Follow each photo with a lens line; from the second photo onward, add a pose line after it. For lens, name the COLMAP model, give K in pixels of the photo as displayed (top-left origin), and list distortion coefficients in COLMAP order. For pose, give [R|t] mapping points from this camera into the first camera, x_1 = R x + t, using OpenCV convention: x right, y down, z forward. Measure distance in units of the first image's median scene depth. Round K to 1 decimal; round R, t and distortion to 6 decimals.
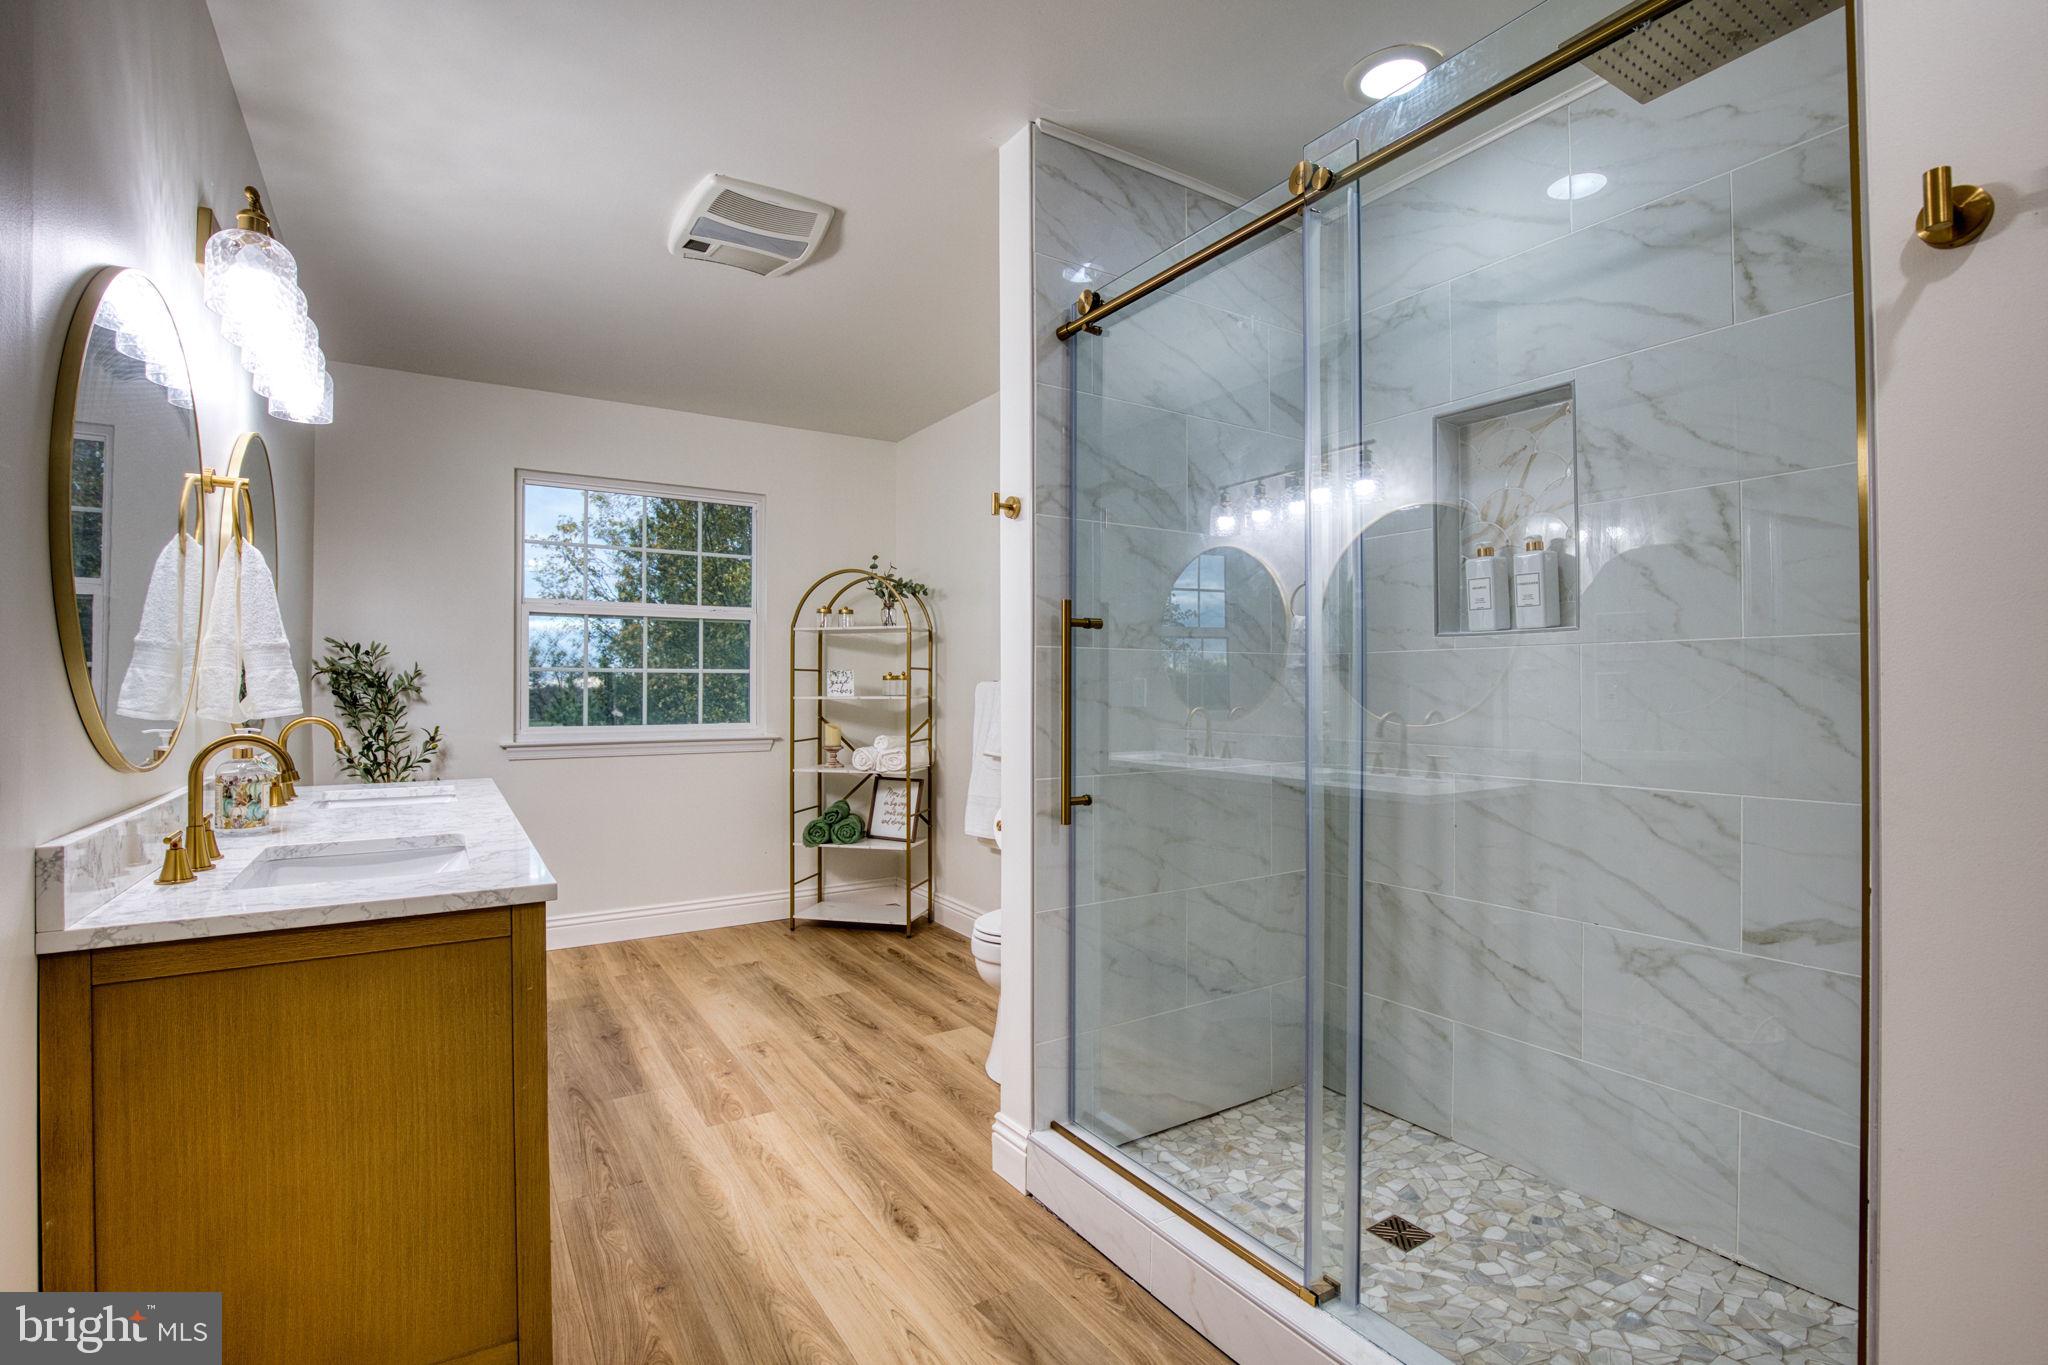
lens RADIAL K [[938.3, 0, 1035.1], [0, 938.3, 680.0], [0, 0, 1]] dist [-0.028349, 0.000247]
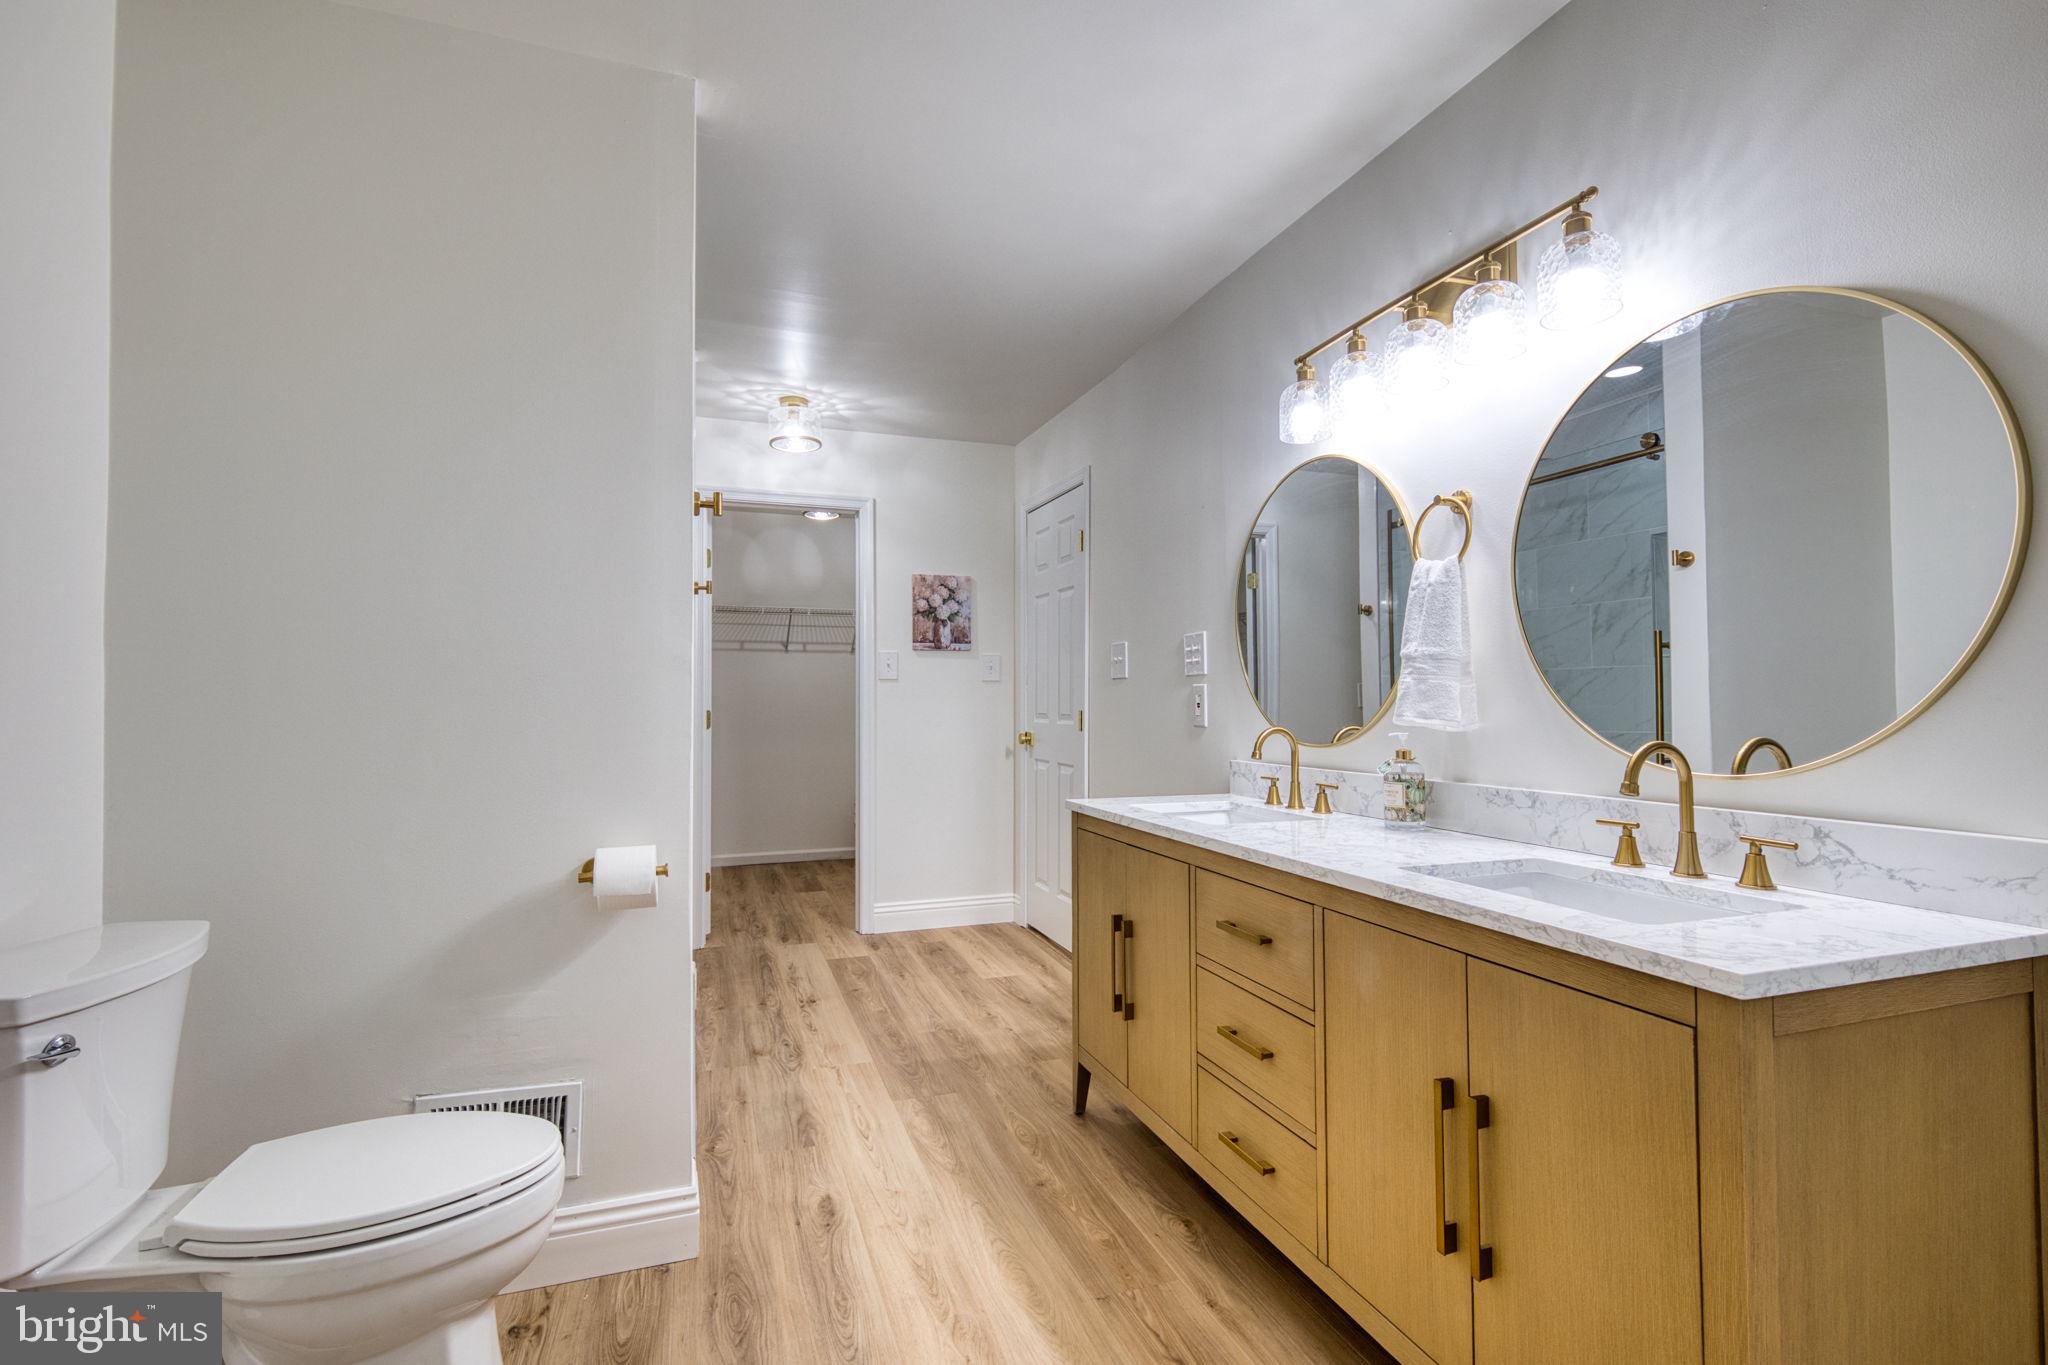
lens RADIAL K [[938.3, 0, 1035.1], [0, 938.3, 680.0], [0, 0, 1]] dist [-0.028349, 0.000247]
pose [[-0.973559, 0.006667, 0.228338, -0.315885], [-0.000449, 0.999516, -0.031101, 0.010992], [-0.228435, -0.030381, -0.973085, 1.025577]]
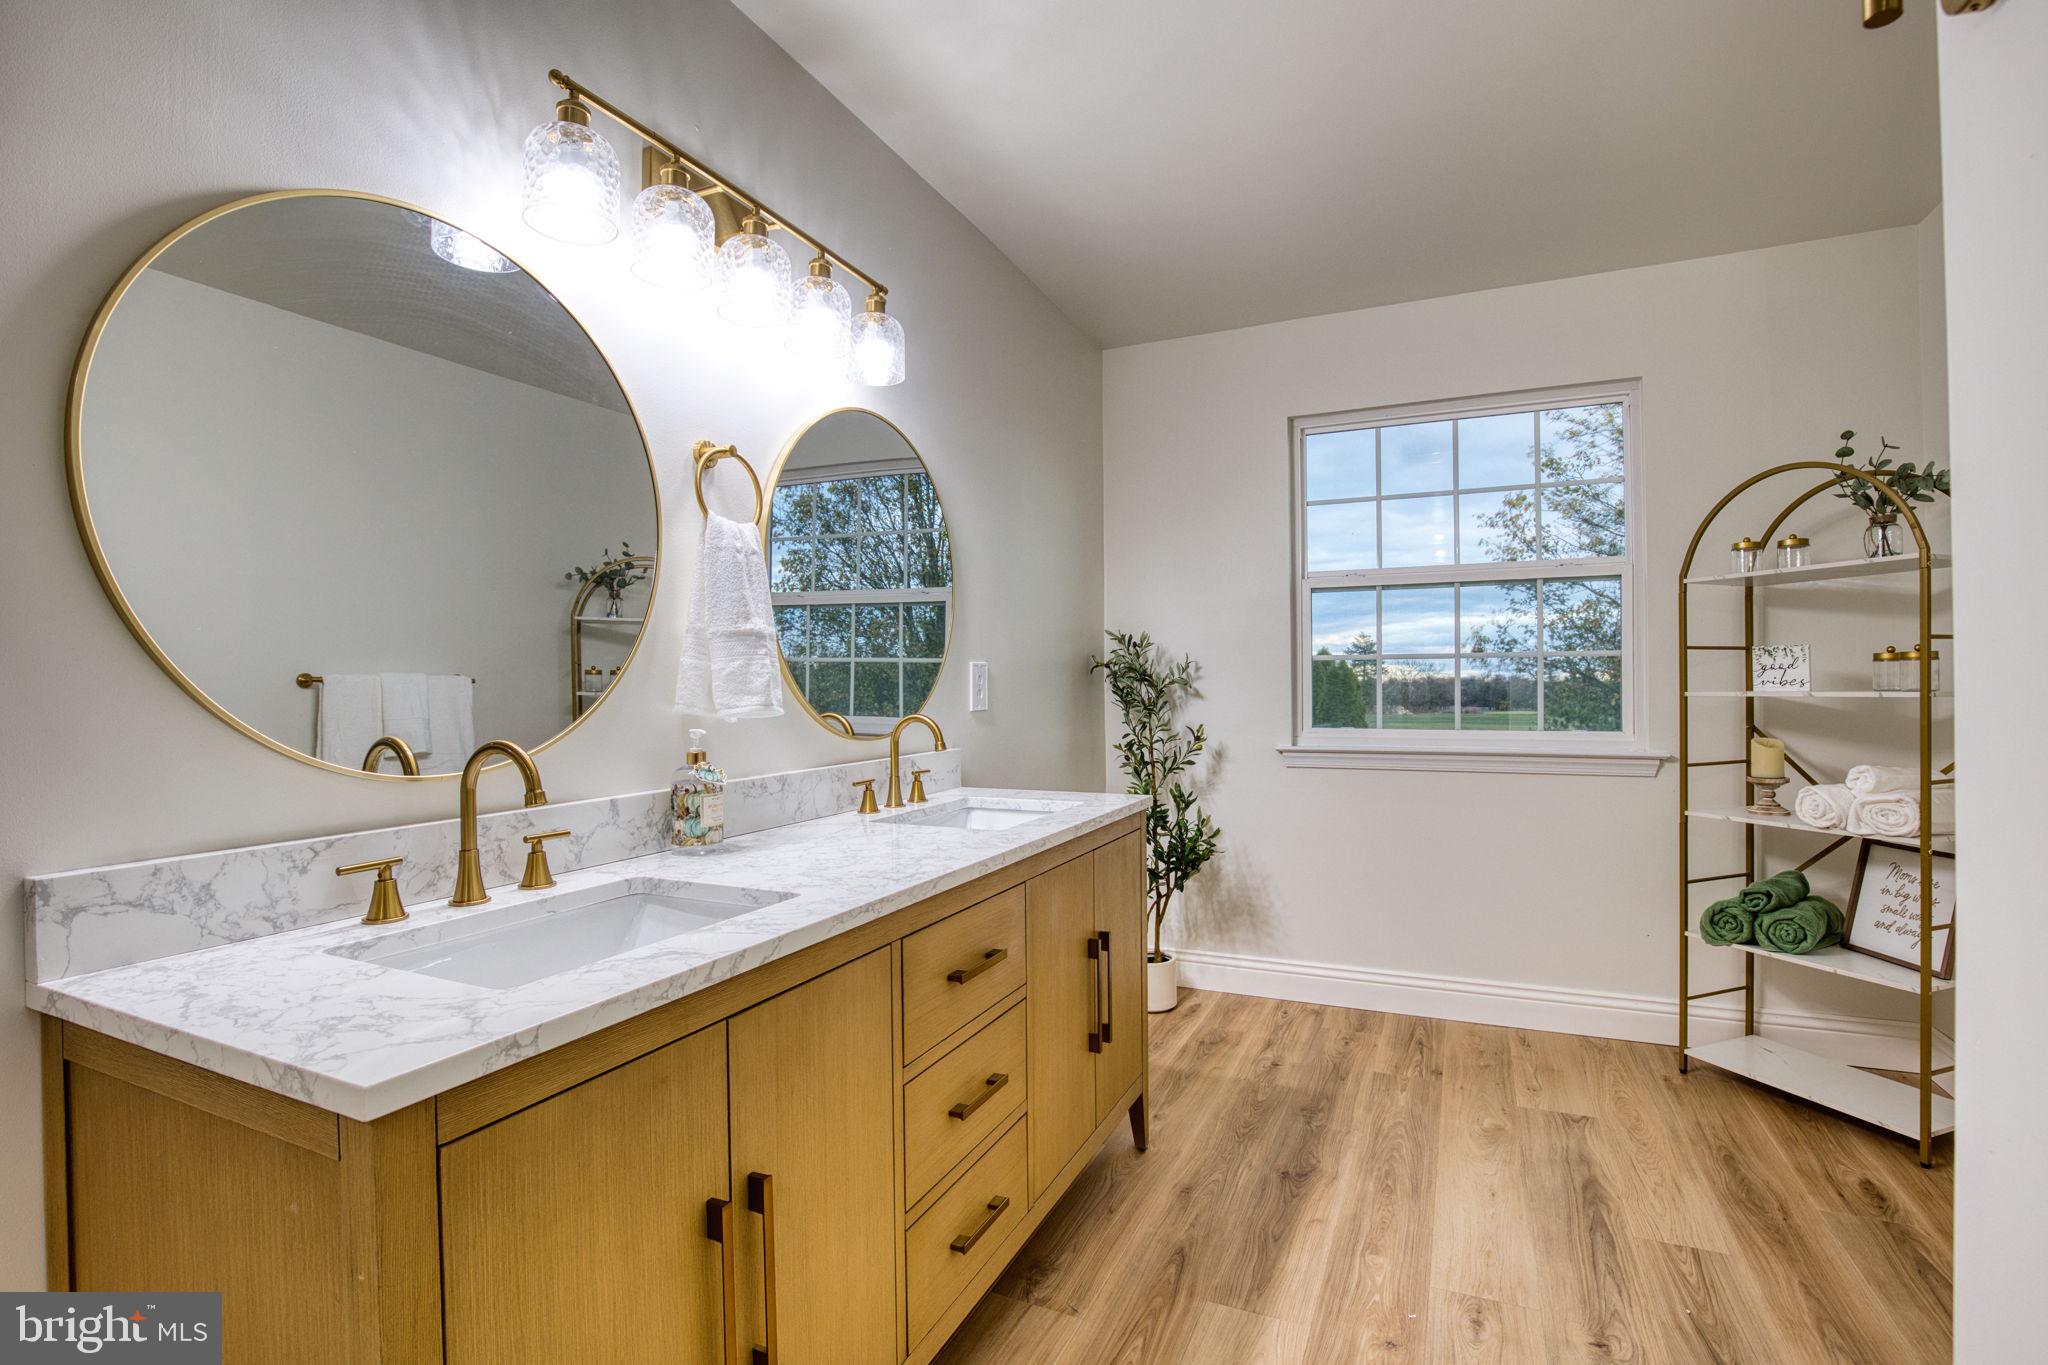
lens RADIAL K [[938.3, 0, 1035.1], [0, 938.3, 680.0], [0, 0, 1]] dist [-0.028349, 0.000247]
pose [[0.537929, -0.006858, -0.842963, 0.025269], [0.013437, 0.999910, 0.000440, 0.004623], [0.842883, -0.011564, 0.537972, 0.366996]]
